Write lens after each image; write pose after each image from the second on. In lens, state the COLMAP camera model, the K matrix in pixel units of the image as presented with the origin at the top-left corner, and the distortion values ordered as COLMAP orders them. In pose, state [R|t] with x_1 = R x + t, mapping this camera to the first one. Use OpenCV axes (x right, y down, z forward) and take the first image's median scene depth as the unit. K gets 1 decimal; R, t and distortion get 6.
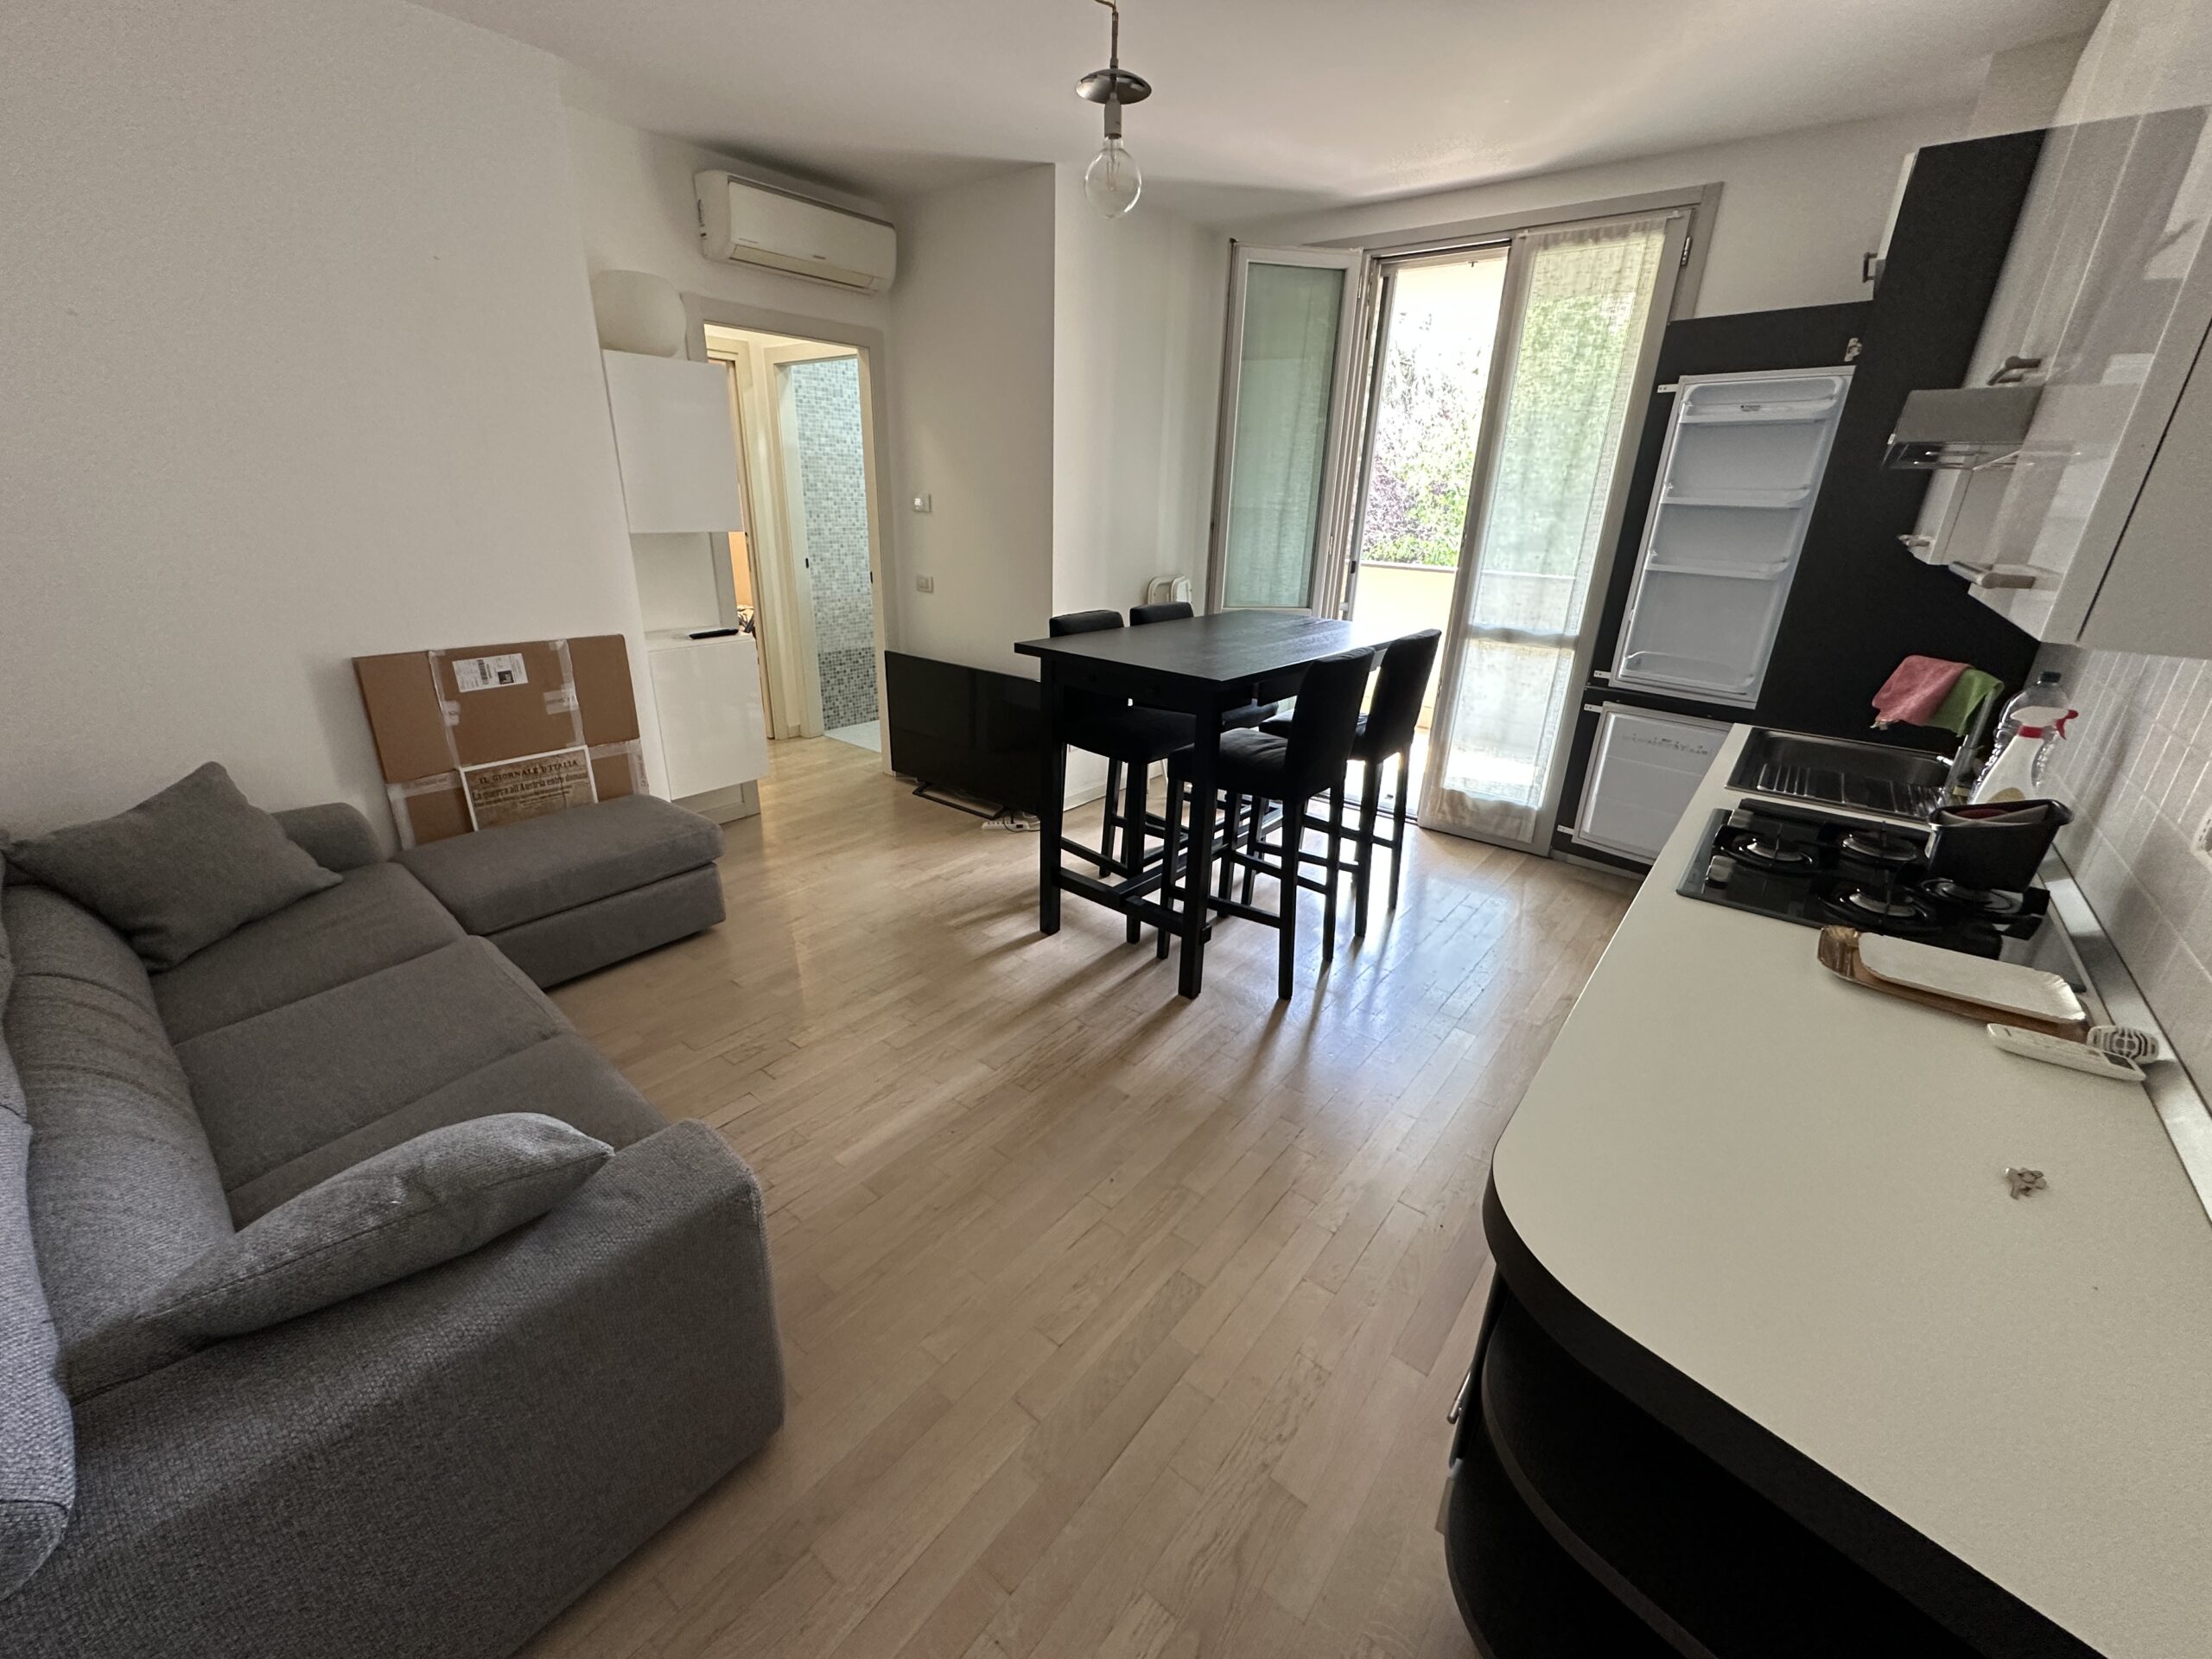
lens RADIAL K [[880.8, 0, 1104.0], [0, 880.8, 827.7], [0, 0, 1]] dist [-0.005293, 0.001175]
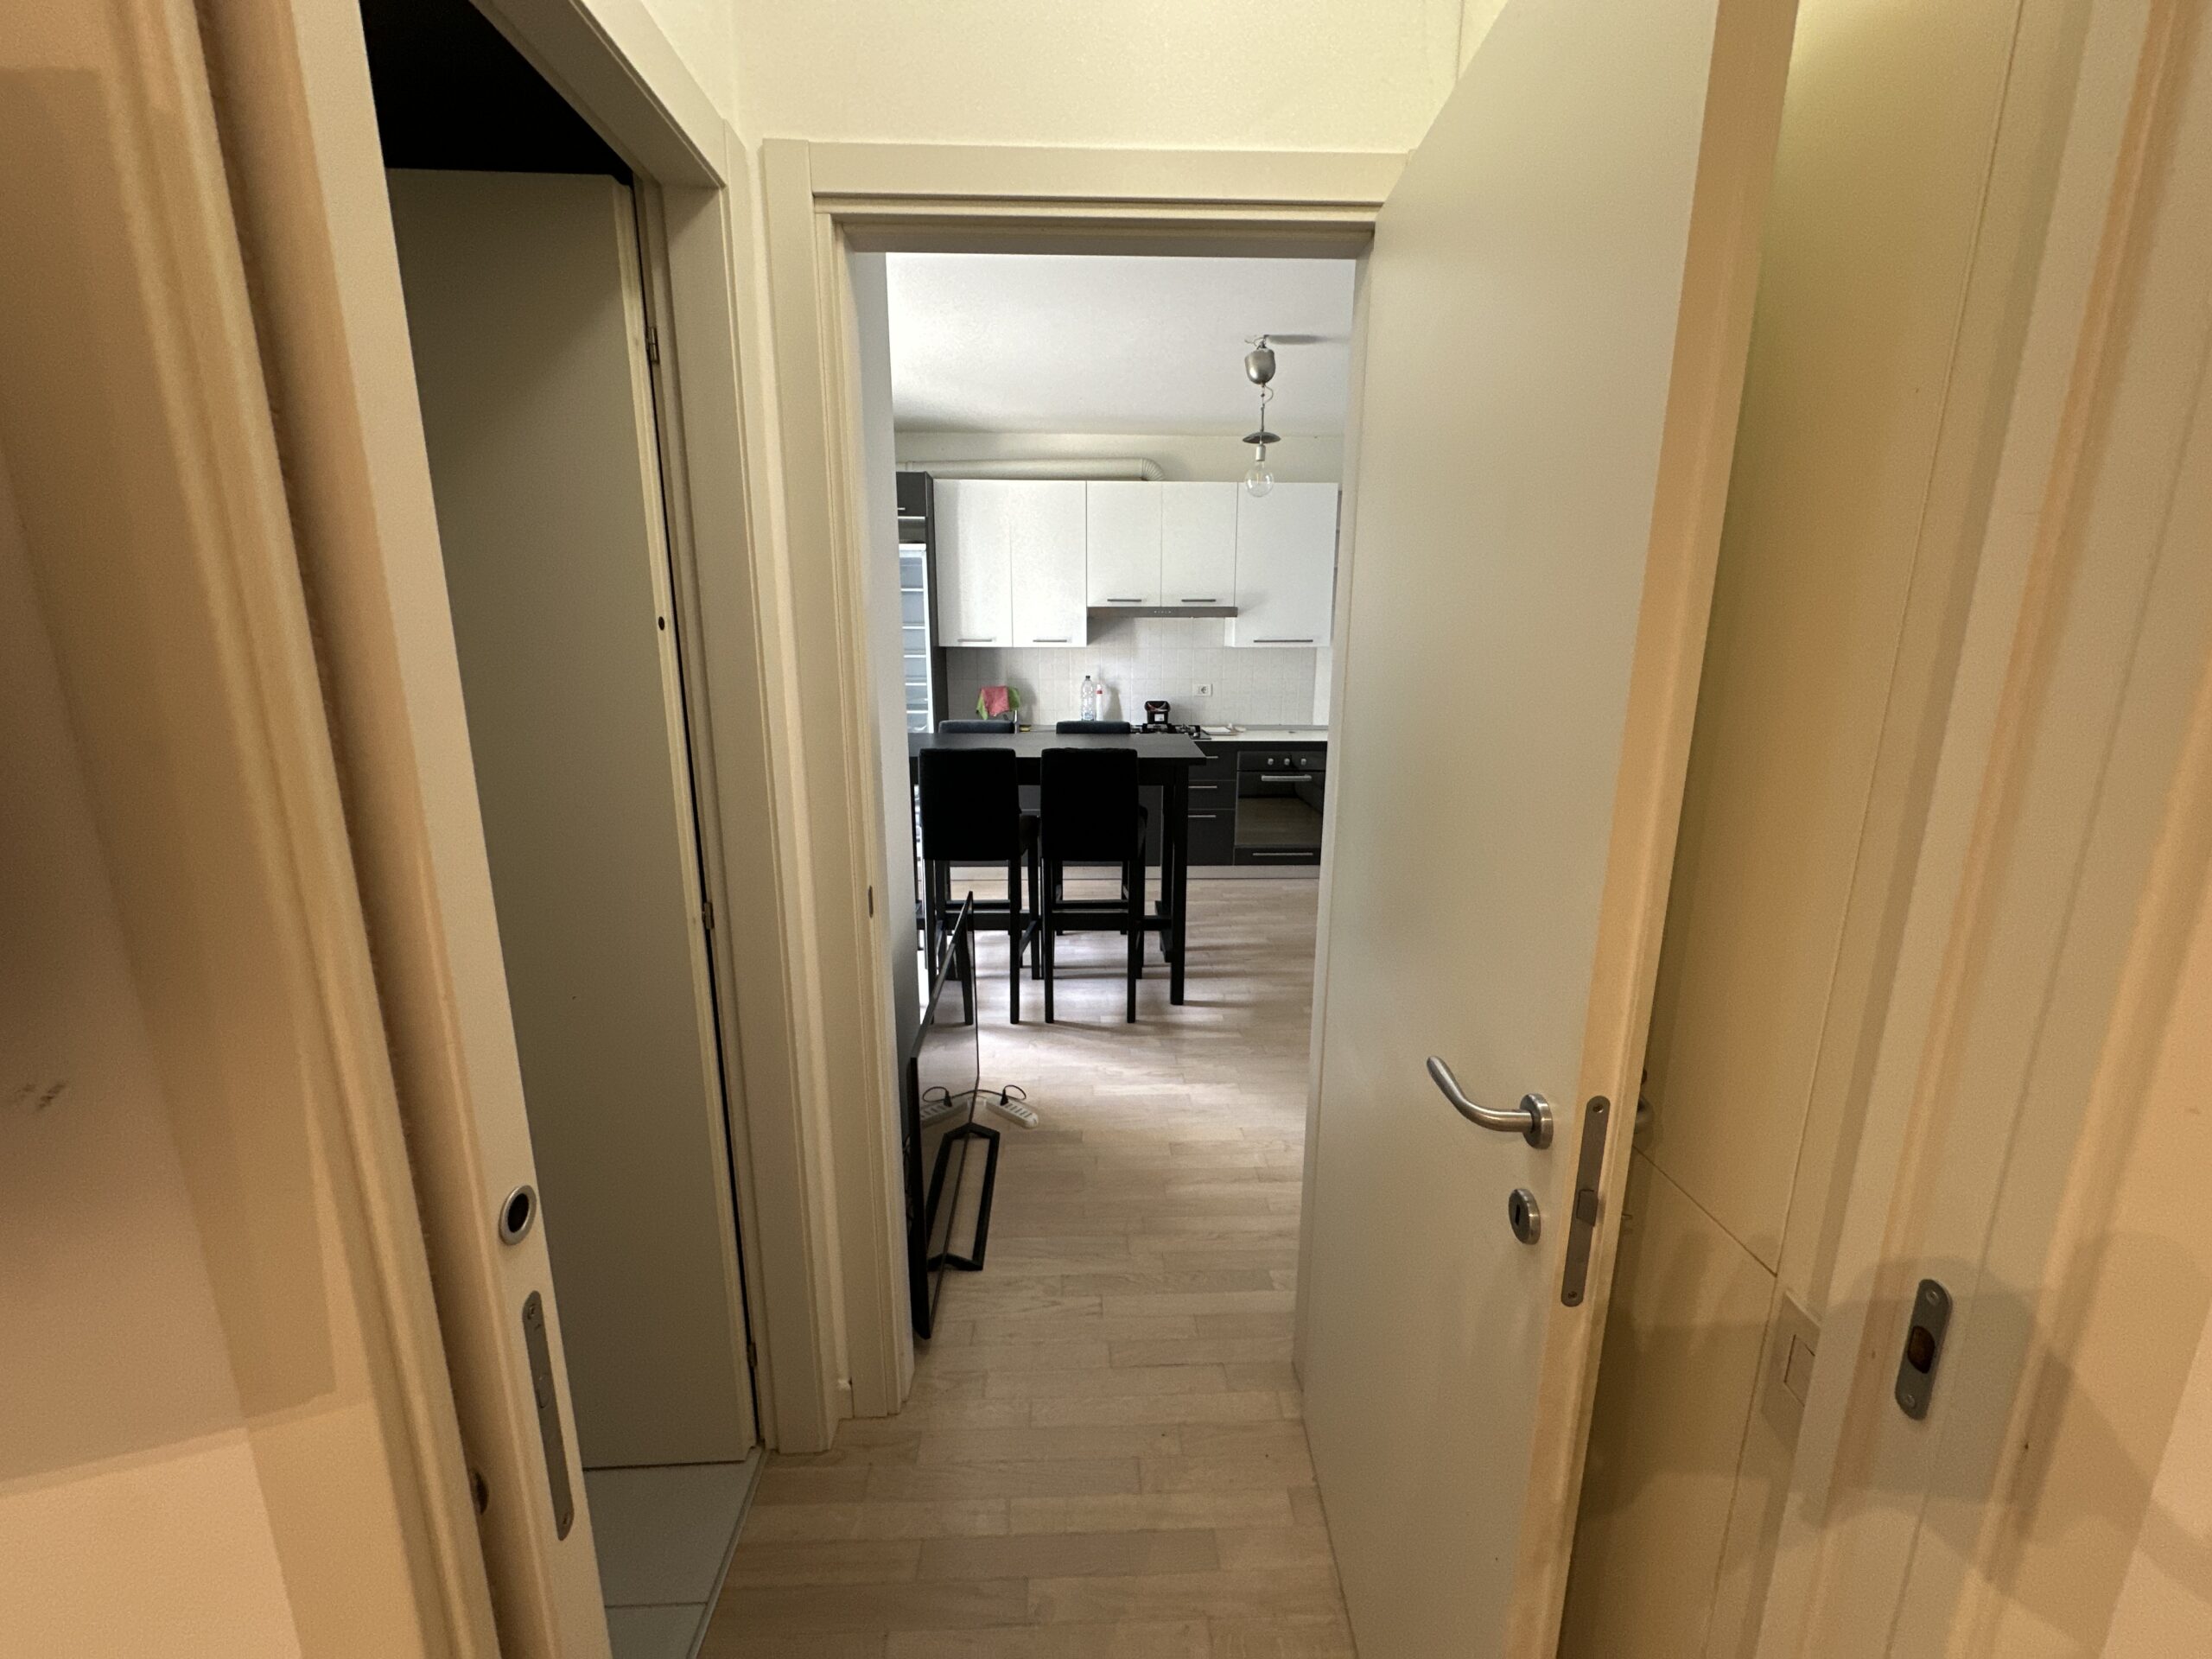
lens RADIAL K [[880.8, 0, 1104.0], [0, 880.8, 827.7], [0, 0, 1]] dist [-0.005293, 0.001175]
pose [[-0.653956, -0.192942, 0.731515, -0.852556], [0.250460, 0.857190, 0.449994, -0.661425], [-0.713870, 0.477492, -0.512241, 1.660864]]
